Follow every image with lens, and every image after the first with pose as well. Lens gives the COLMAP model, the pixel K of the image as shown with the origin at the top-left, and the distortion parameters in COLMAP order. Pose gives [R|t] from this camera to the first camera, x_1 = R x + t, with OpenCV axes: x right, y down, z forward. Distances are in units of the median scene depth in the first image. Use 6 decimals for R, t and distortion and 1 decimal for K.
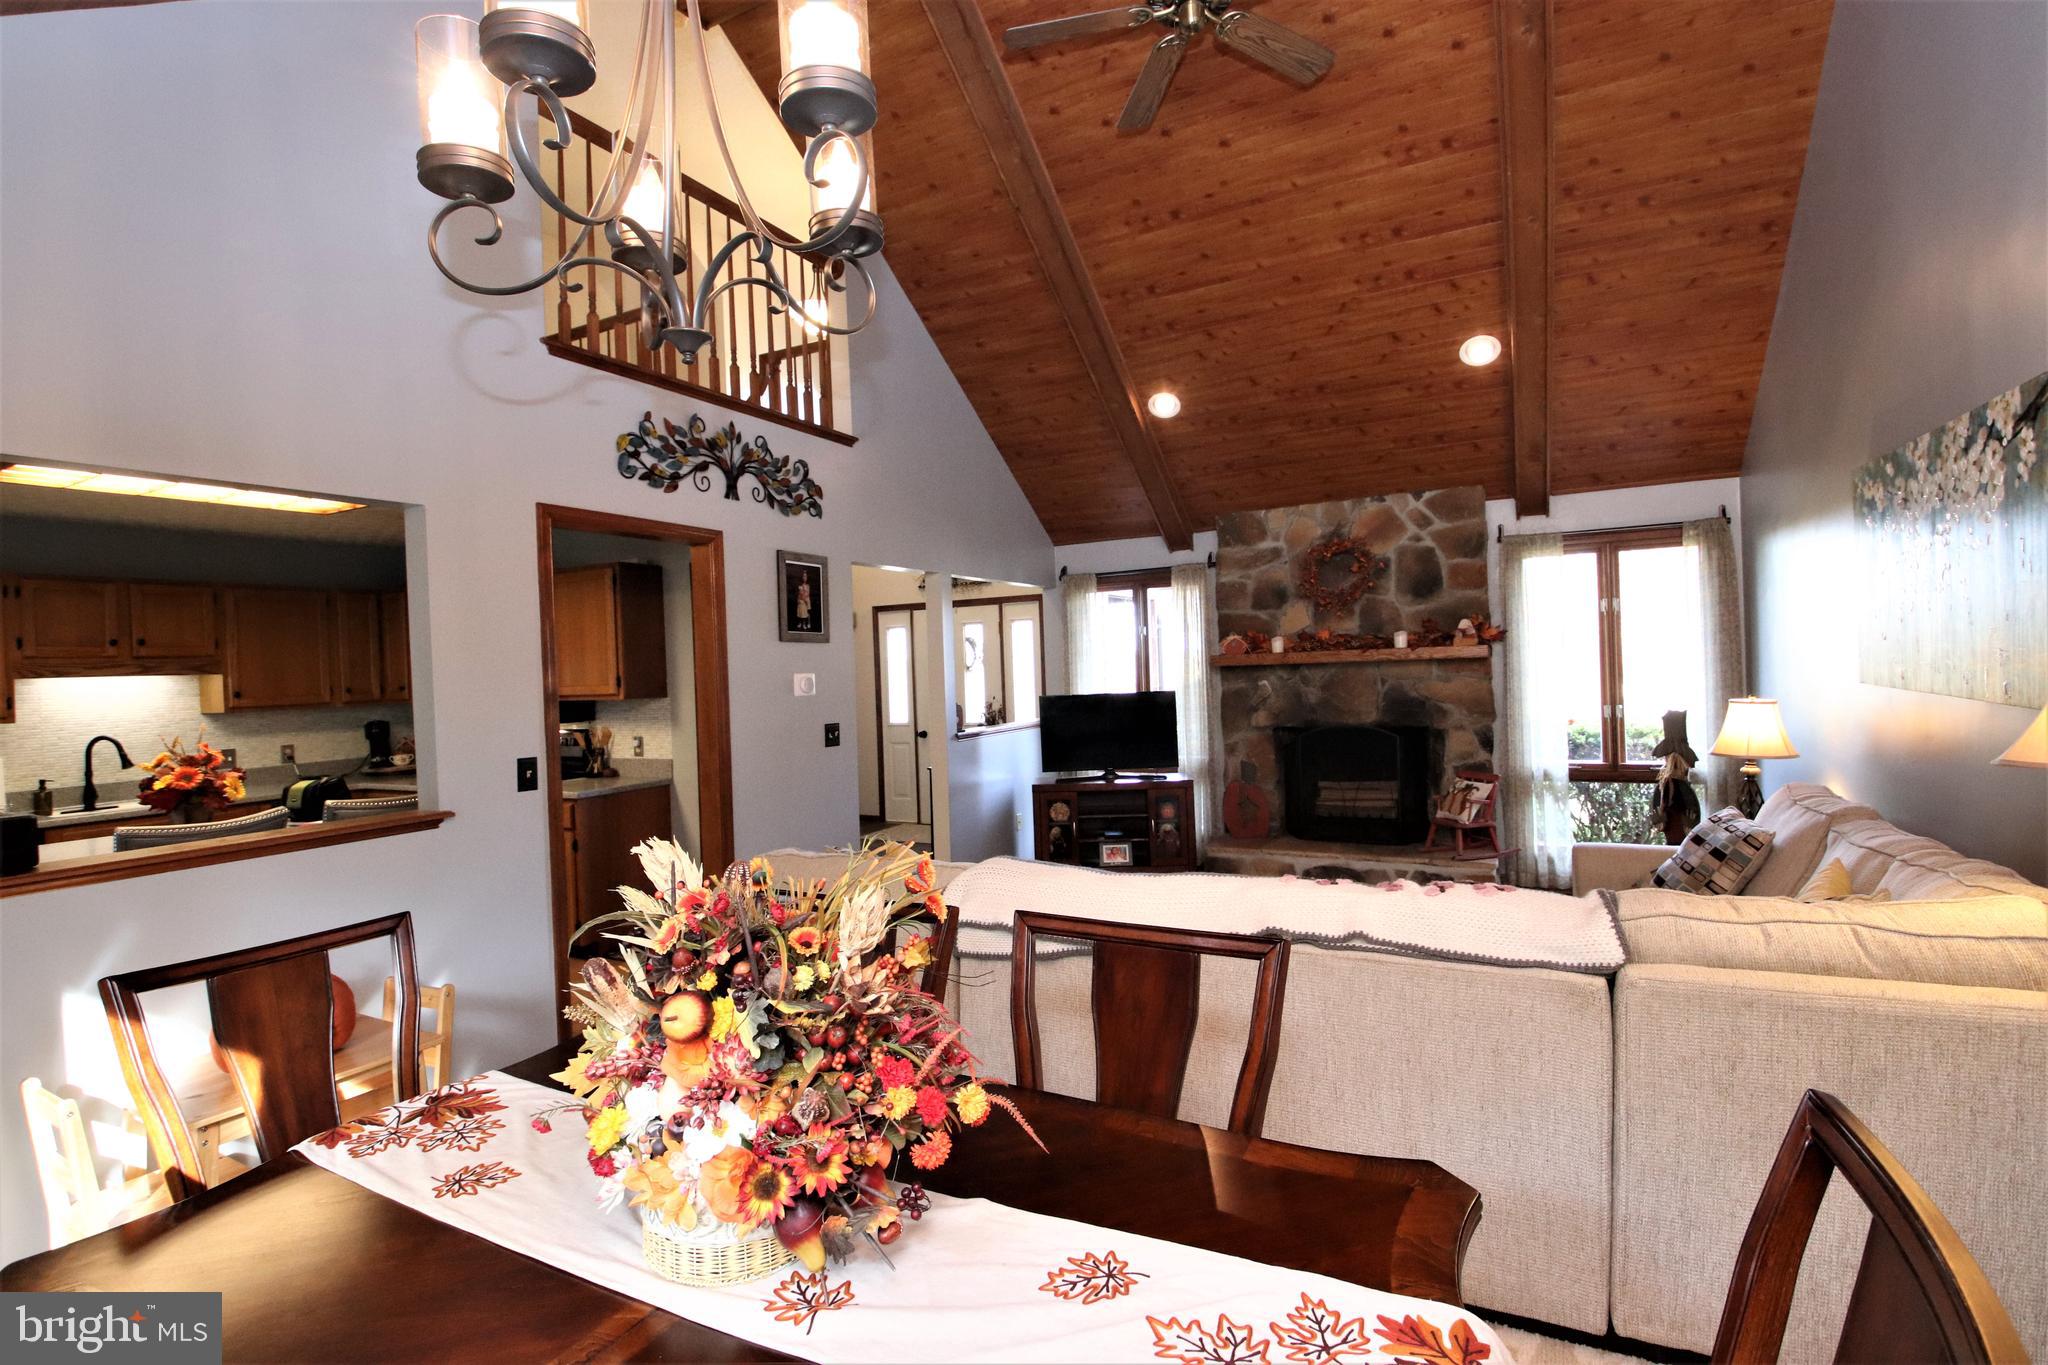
lens RADIAL K [[941.4, 0, 1016.8], [0, 941.4, 678.4], [0, 0, 1]] dist [-0.016550, -0.009953]
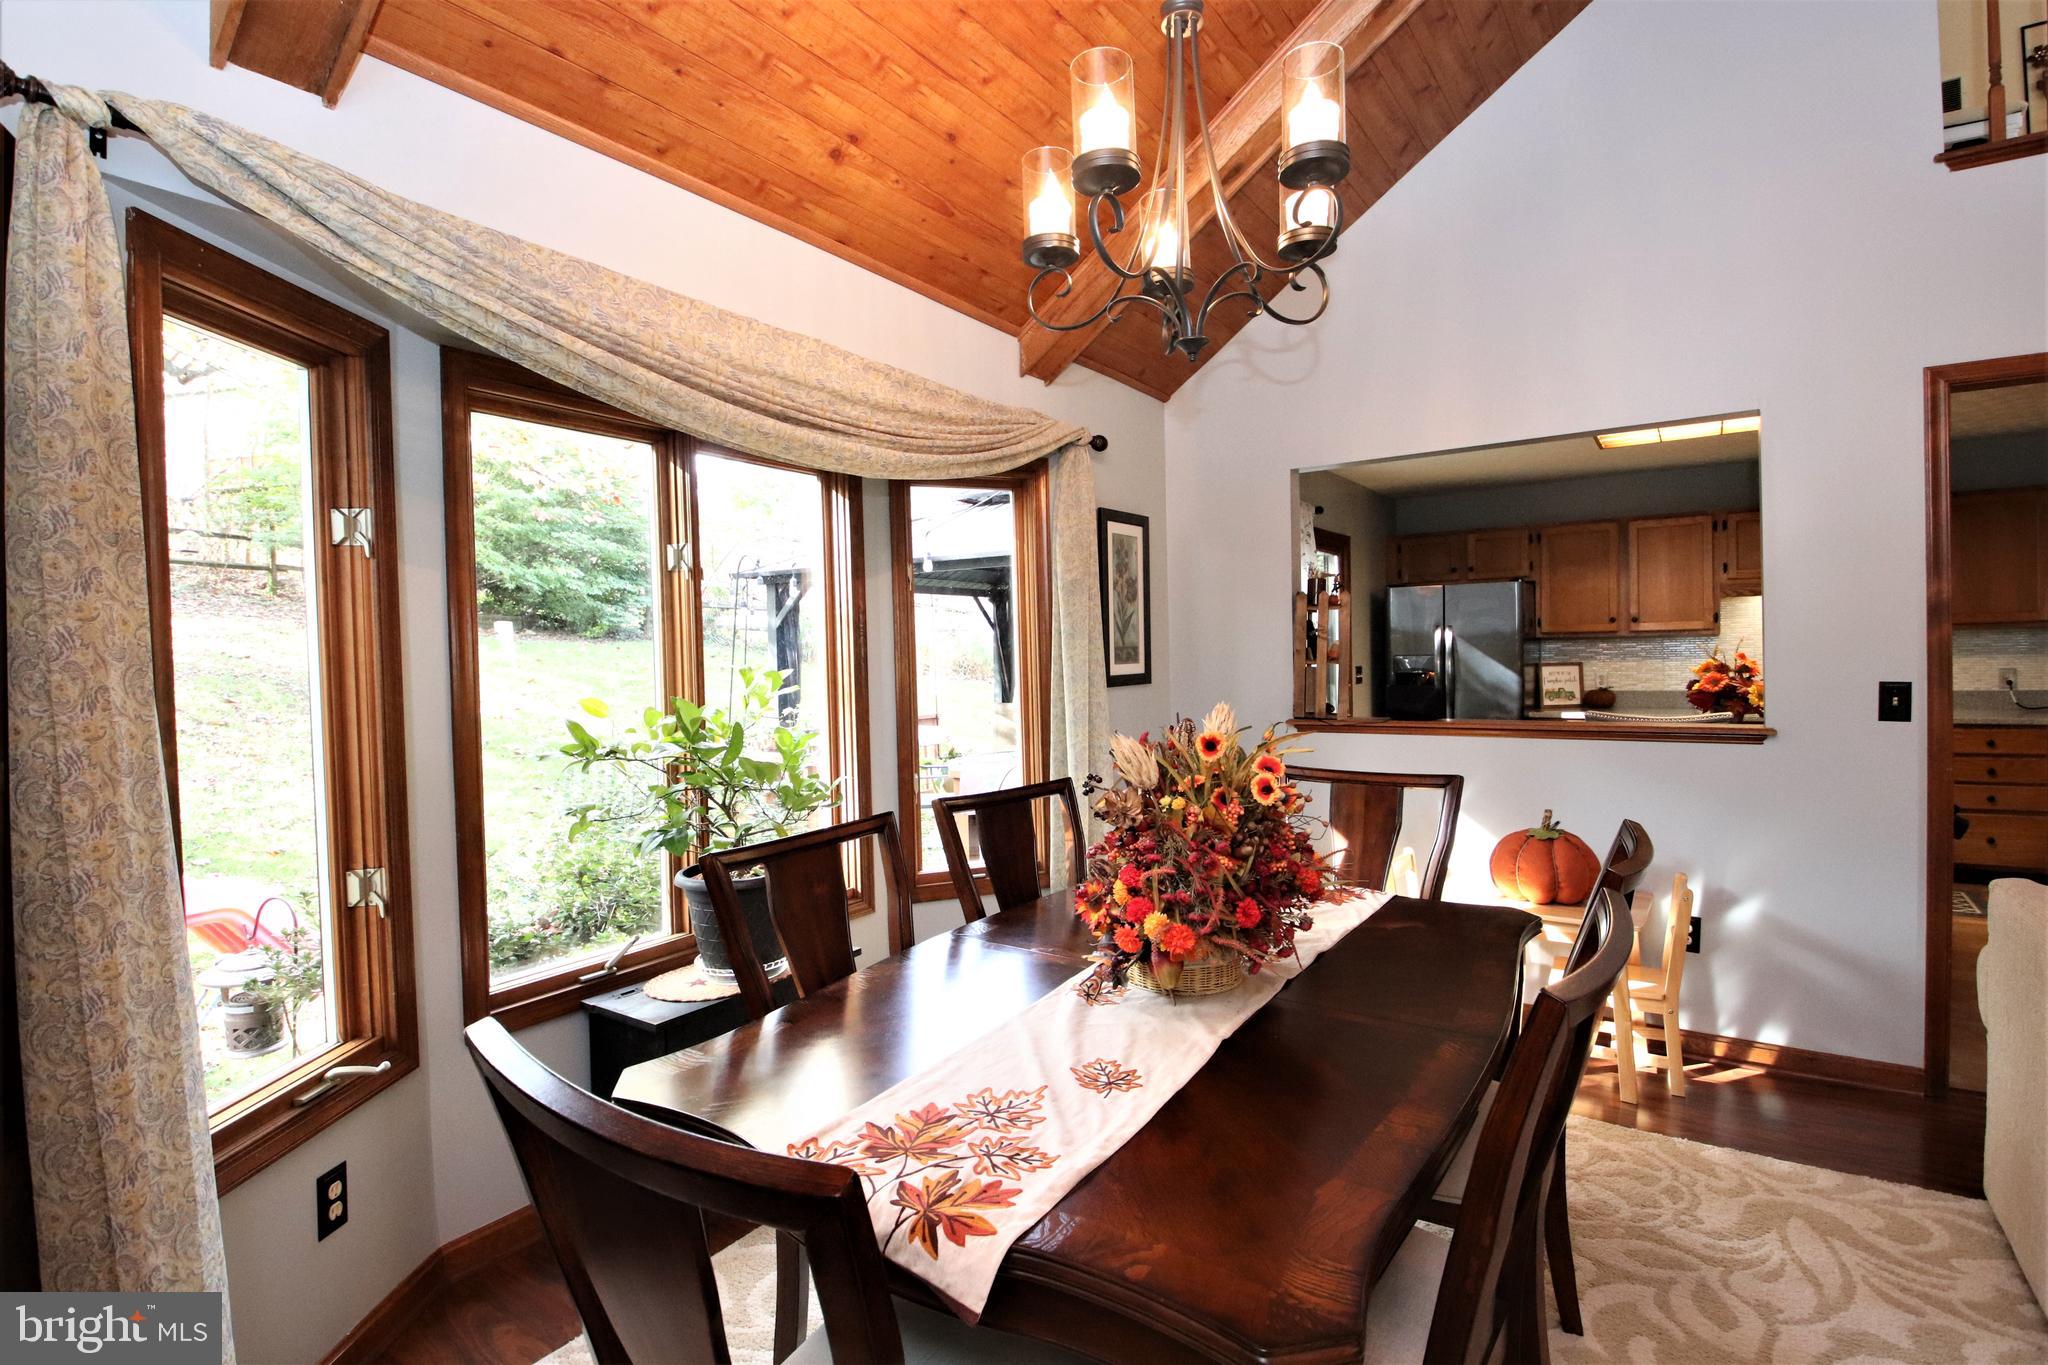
lens RADIAL K [[941.4, 0, 1011.7], [0, 941.4, 680.1], [0, 0, 1]] dist [-0.016550, -0.009953]
pose [[-0.143025, 0.068532, -0.987343, 0.259289], [0.021093, 0.997584, 0.066187, 0.007241], [0.989494, -0.011360, -0.144126, 0.213304]]
